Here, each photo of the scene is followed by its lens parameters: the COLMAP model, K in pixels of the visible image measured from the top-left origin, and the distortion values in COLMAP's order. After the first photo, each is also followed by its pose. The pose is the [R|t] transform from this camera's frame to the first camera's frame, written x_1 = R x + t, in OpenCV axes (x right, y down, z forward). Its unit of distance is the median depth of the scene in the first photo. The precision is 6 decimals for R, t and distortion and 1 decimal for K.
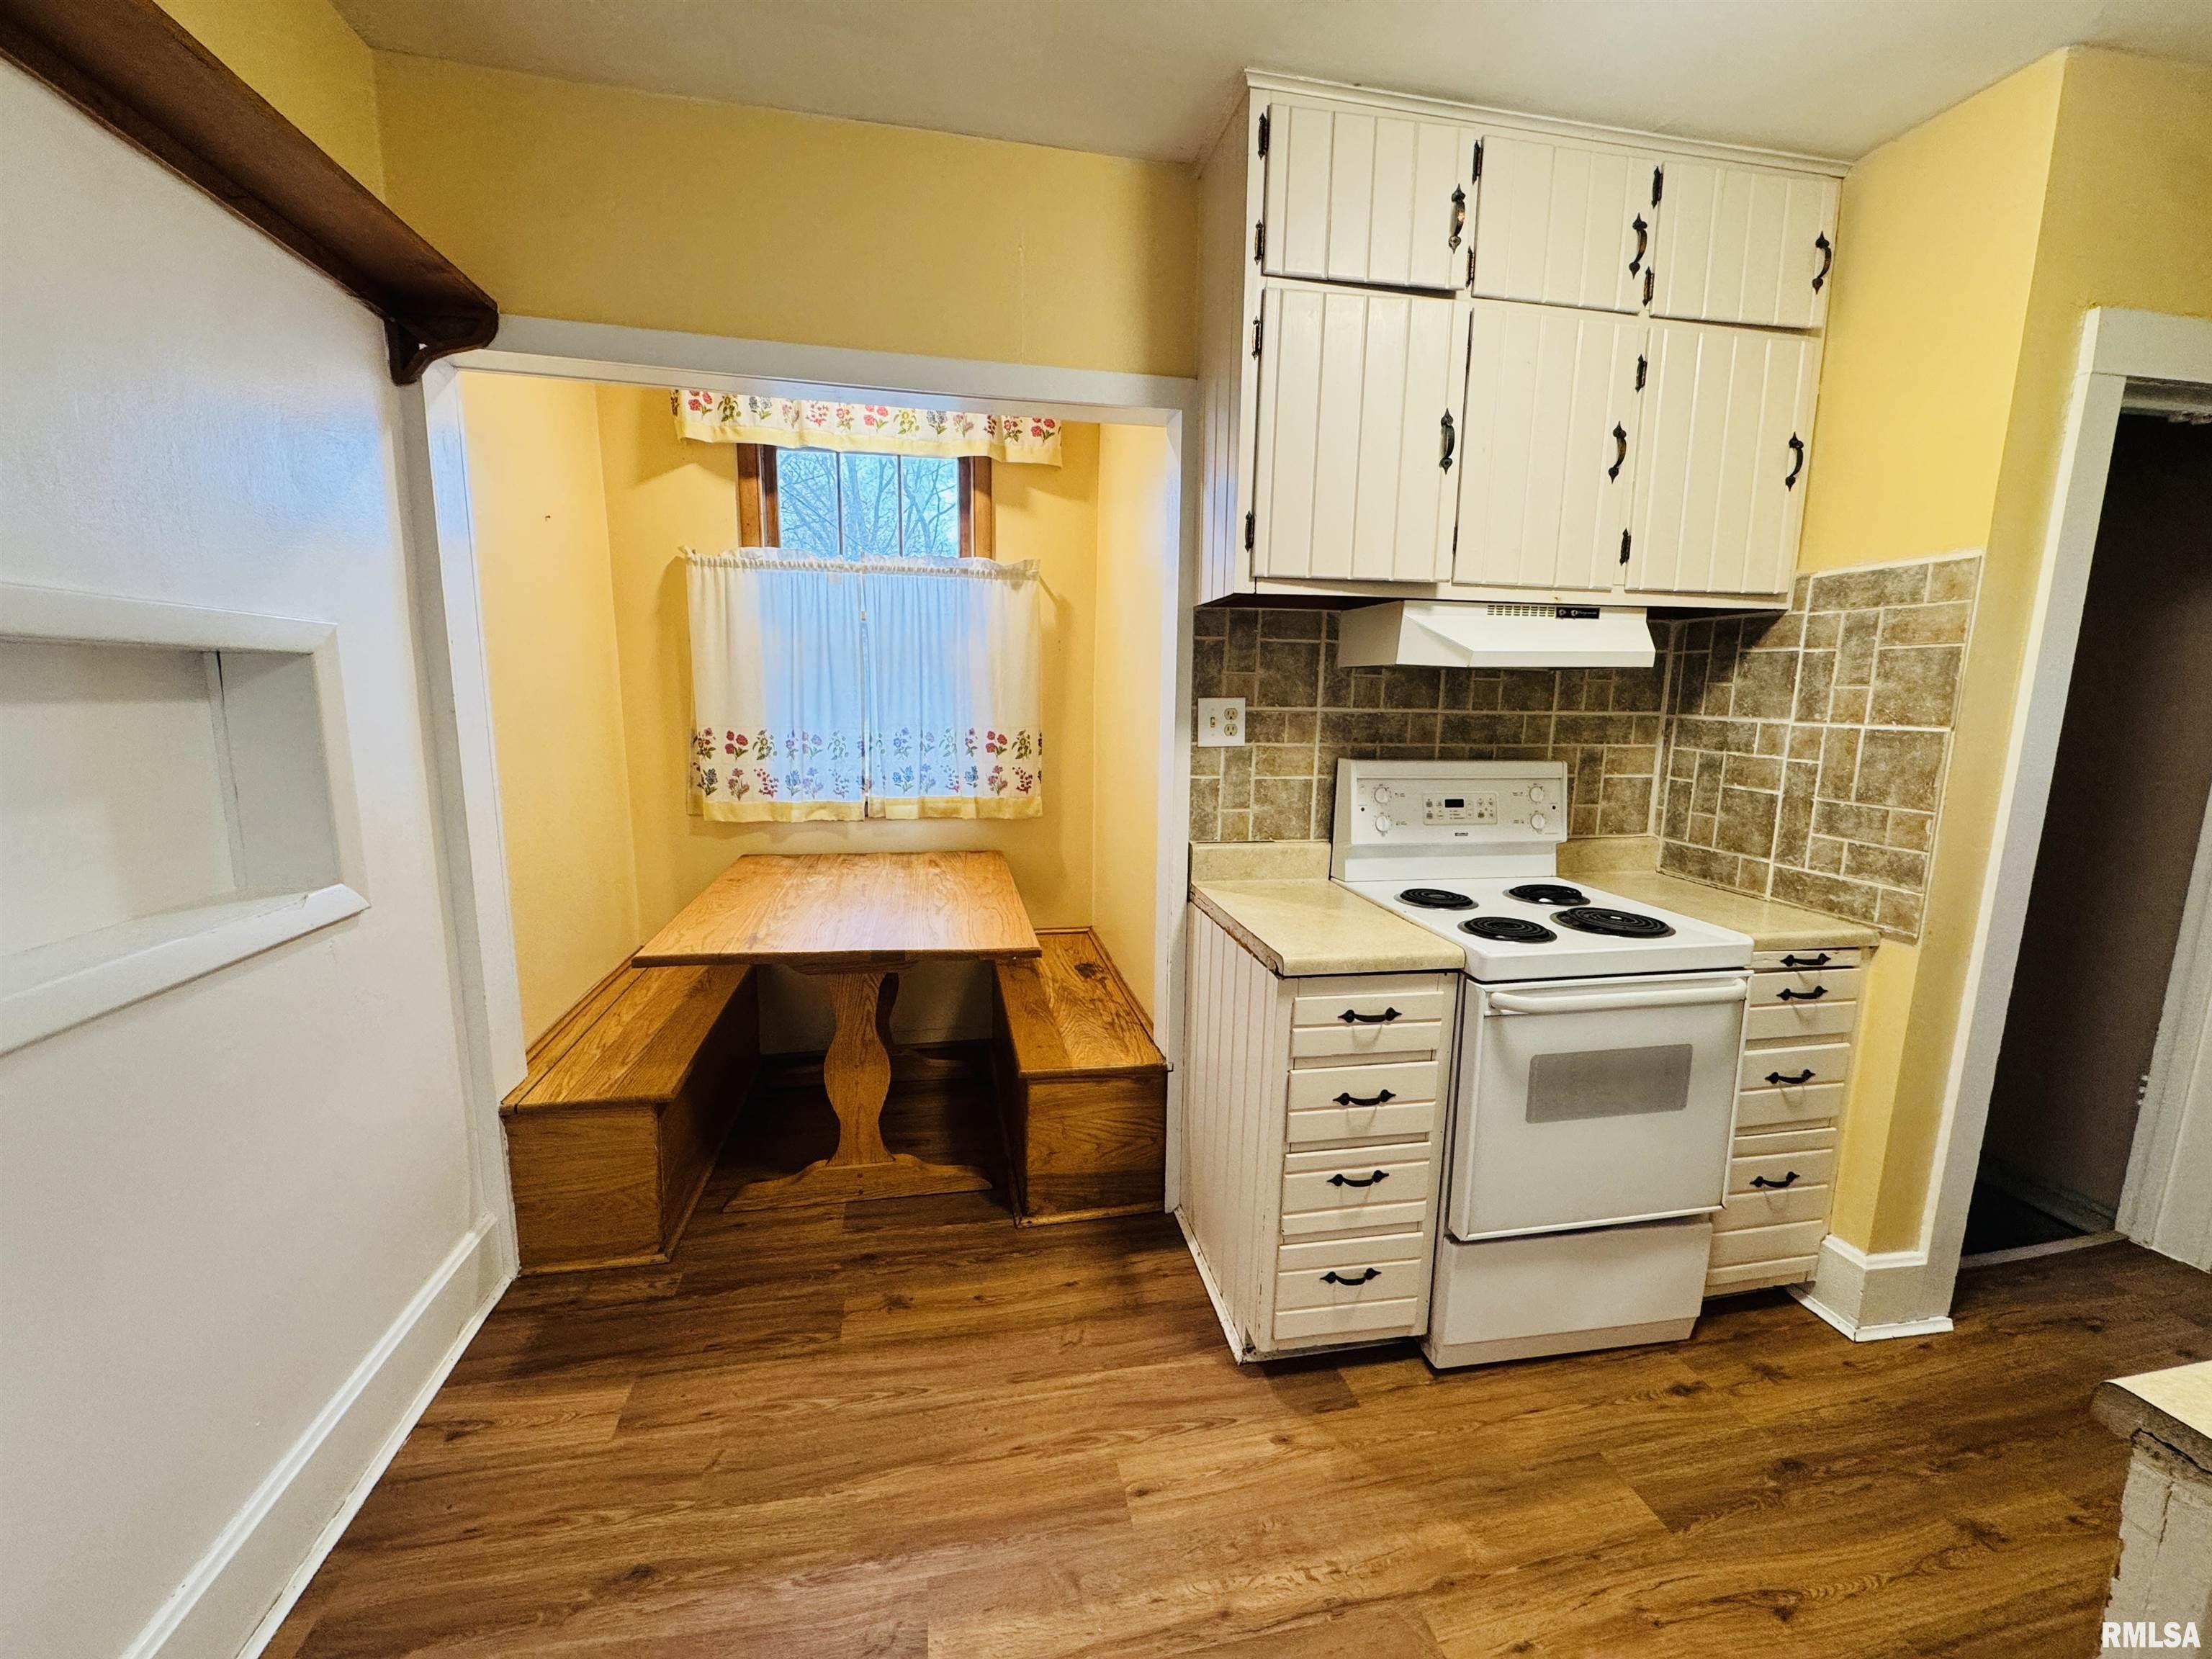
lens RADIAL K [[879.8, 0, 1105.0], [0, 879.8, 830.3], [0, 0, 1]] dist [-0.005061, 0.001225]
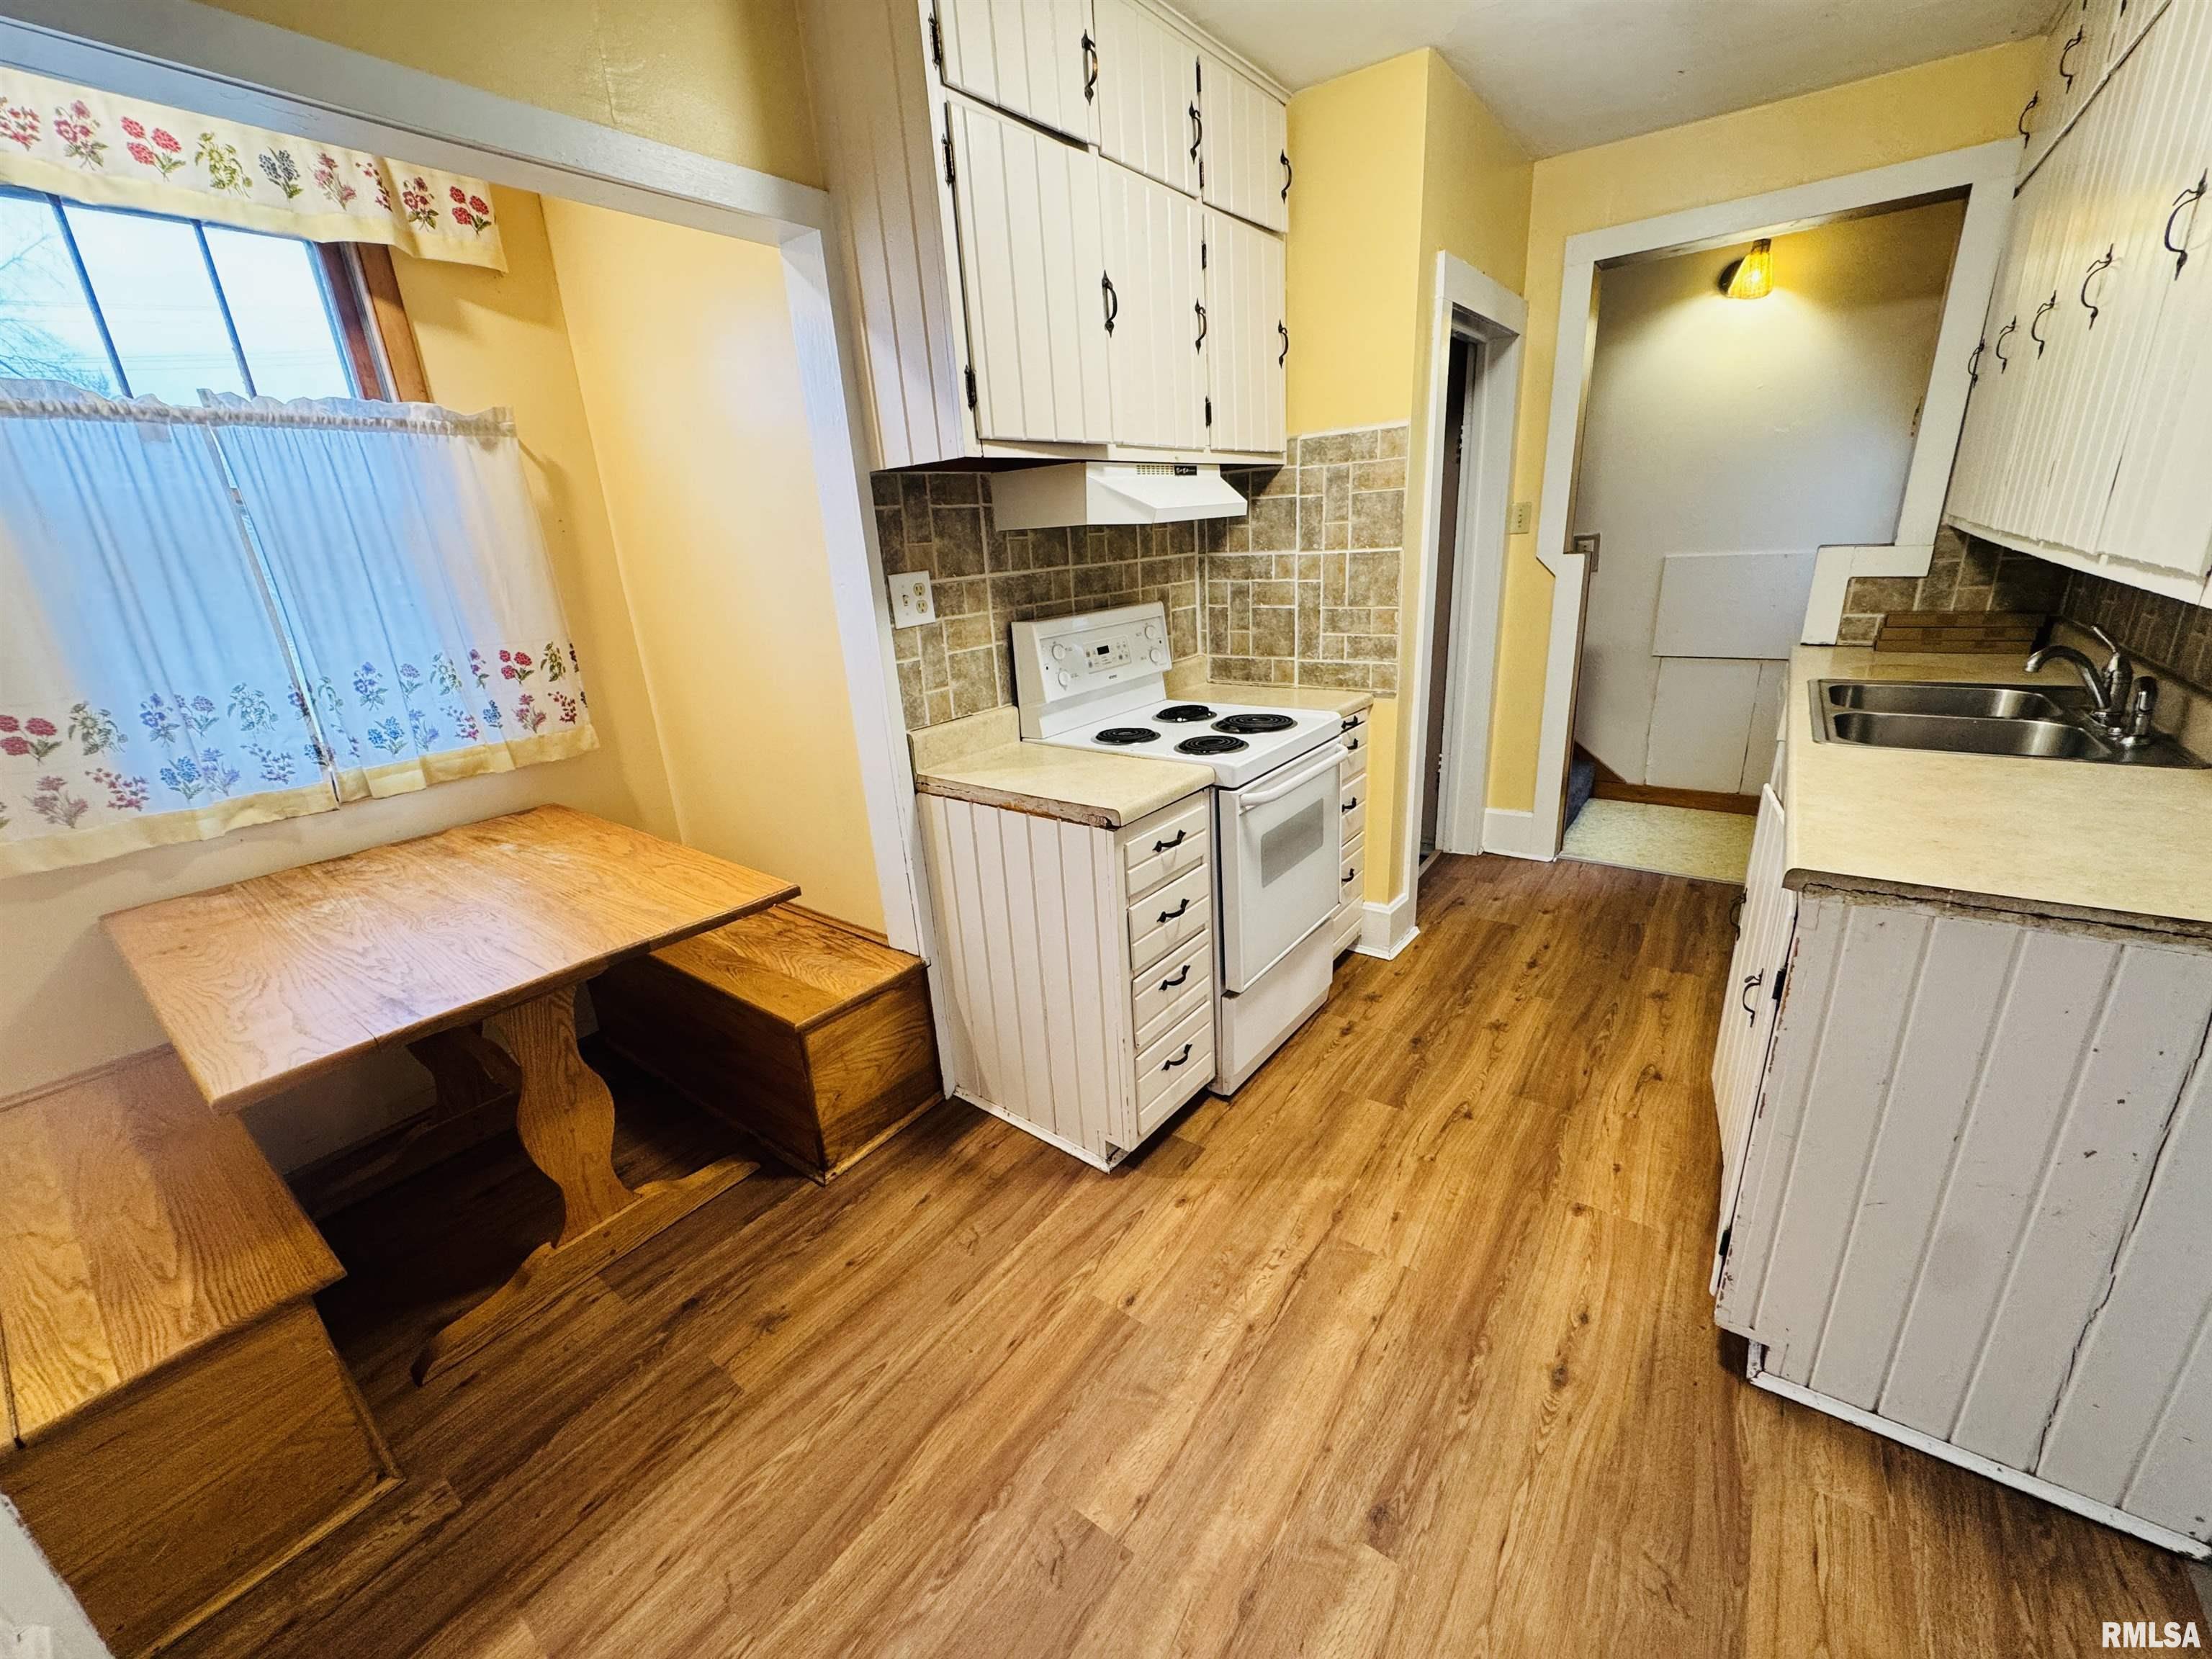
lens RADIAL K [[879.8, 0, 1103.7], [0, 879.8, 830.5], [0, 0, 1]] dist [-0.005061, 0.001225]
pose [[0.741514, -0.271169, 0.613697, -0.363811], [0.176316, 0.961295, 0.211721, -0.048662], [-0.647356, -0.048790, 0.760625, 0.140183]]
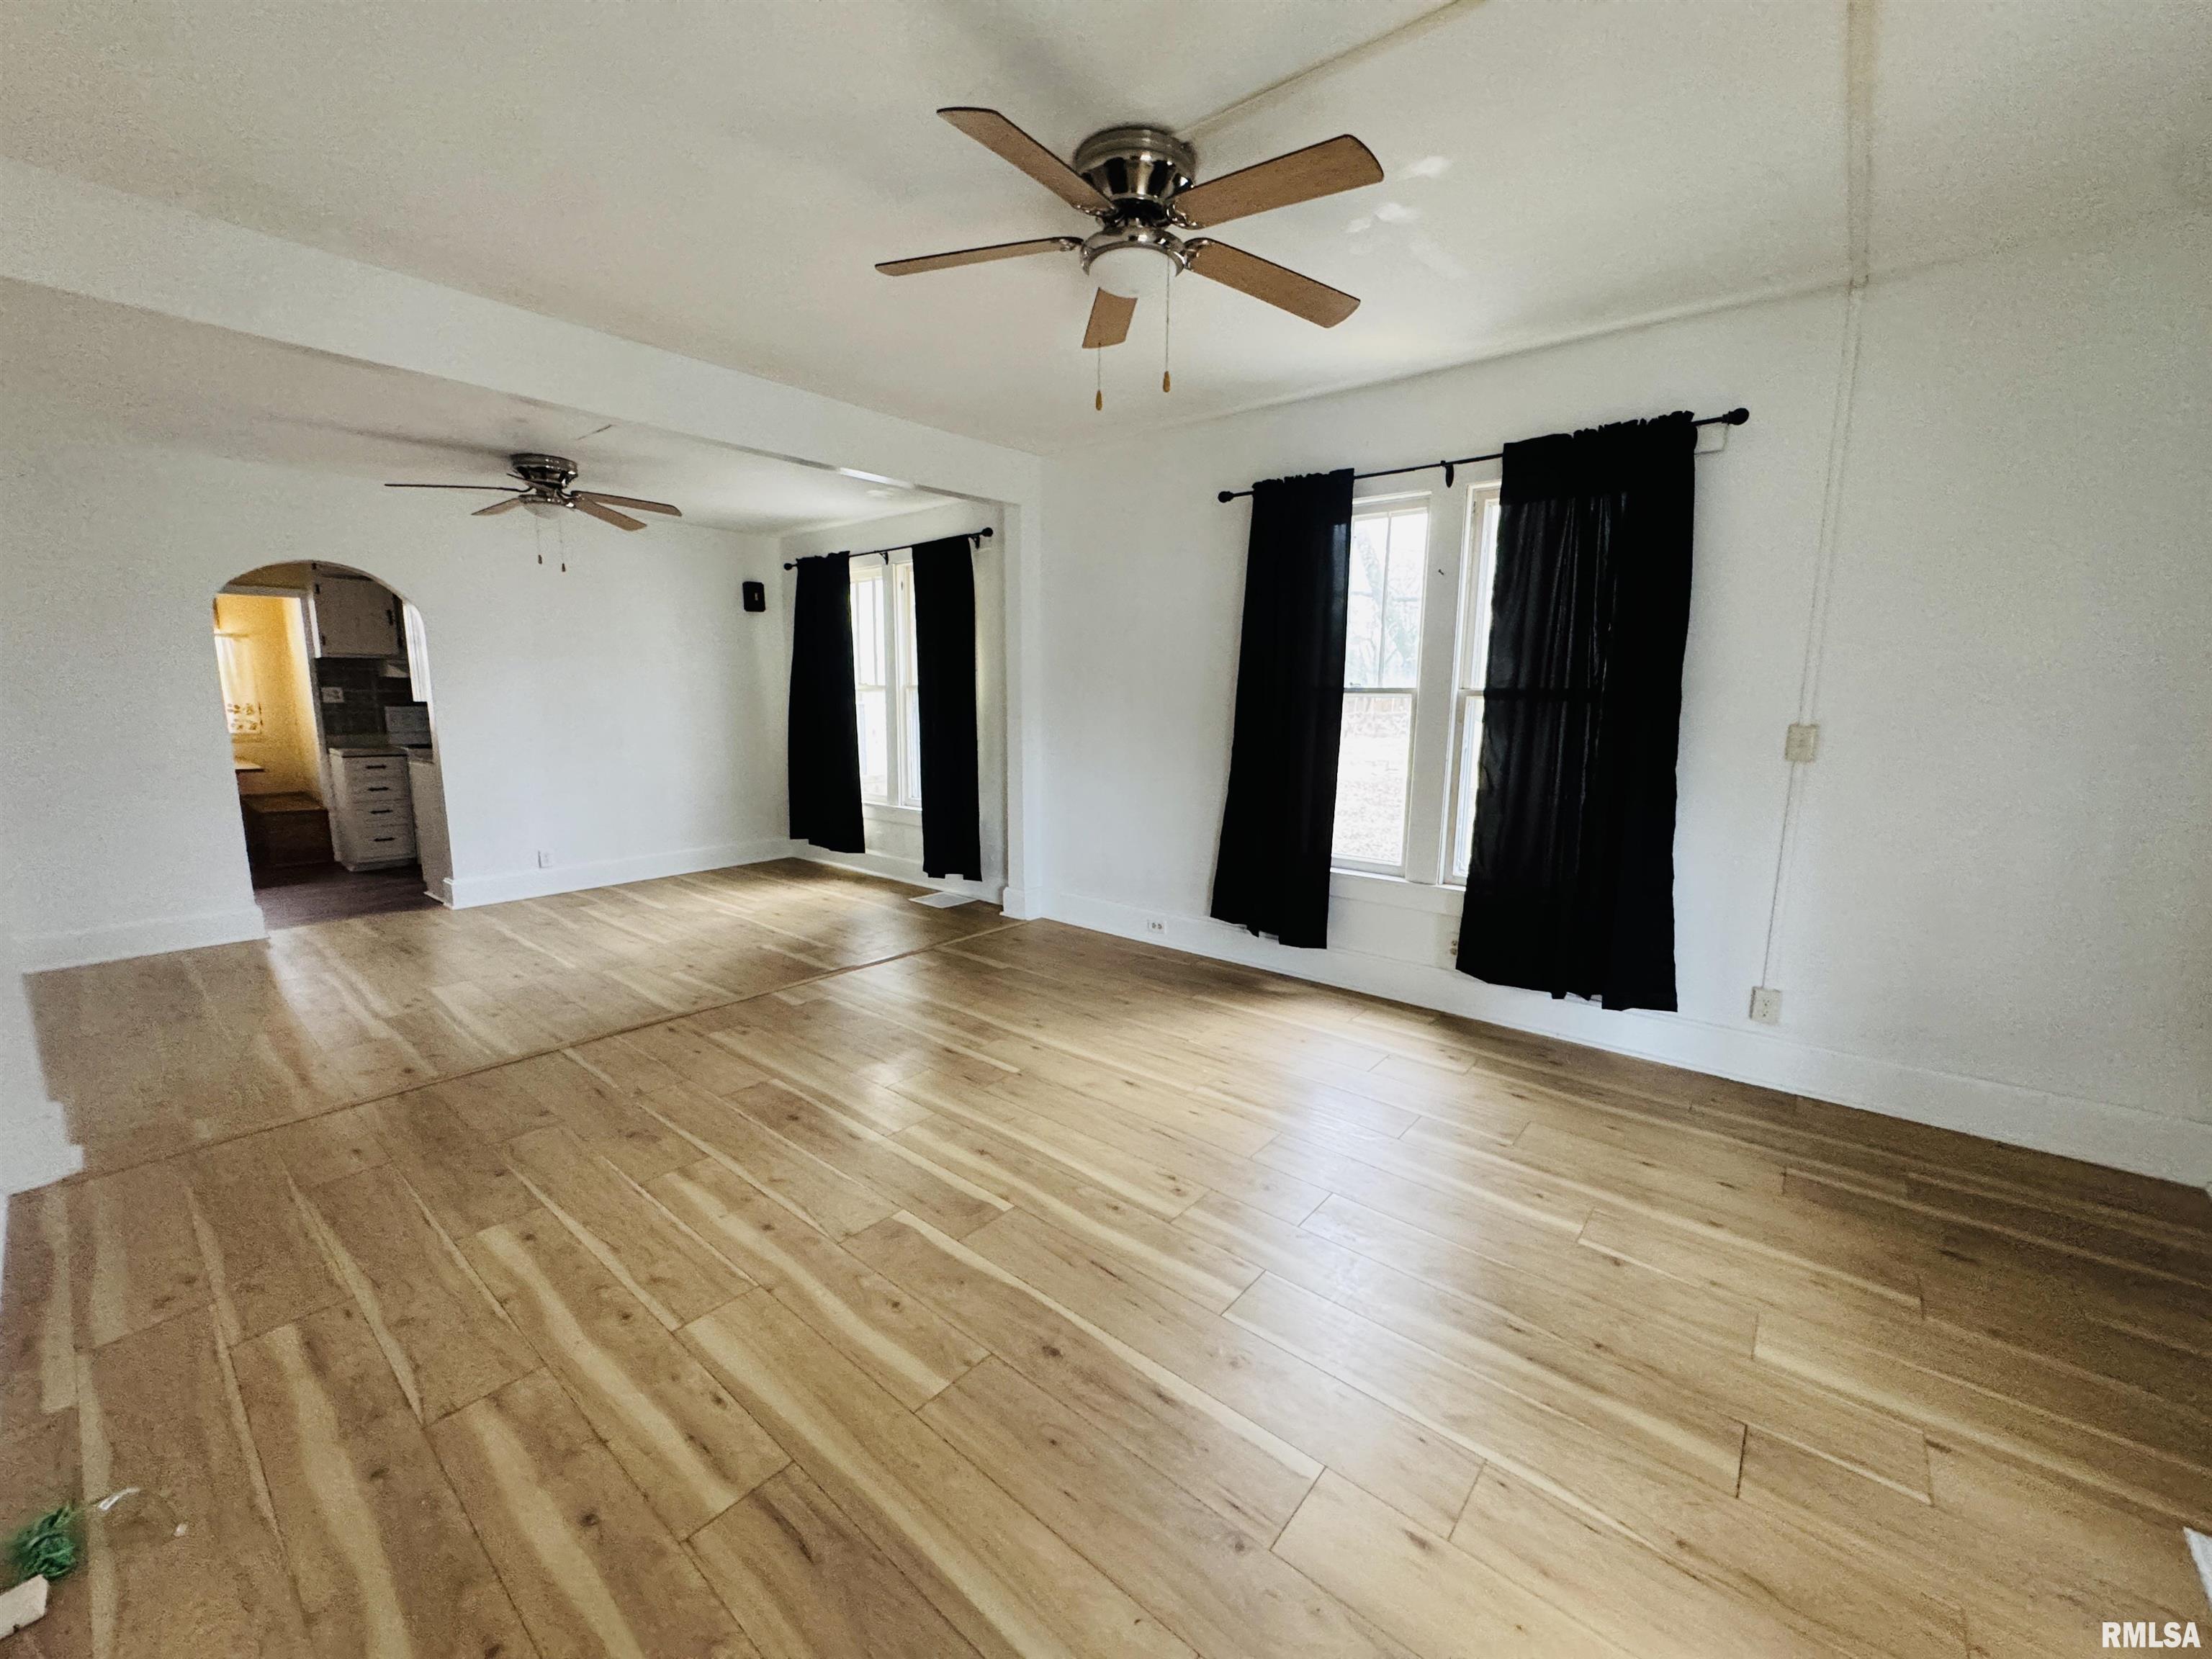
lens RADIAL K [[879.8, 0, 1114.3], [0, 879.8, 834.7], [0, 0, 1]] dist [-0.005061, 0.001225]
pose [[0.780820, -0.103777, 0.616077, 0.349030], [0.101165, 0.994096, 0.039235, 0.562168], [-0.616511, 0.031690, 0.786708, -3.376624]]
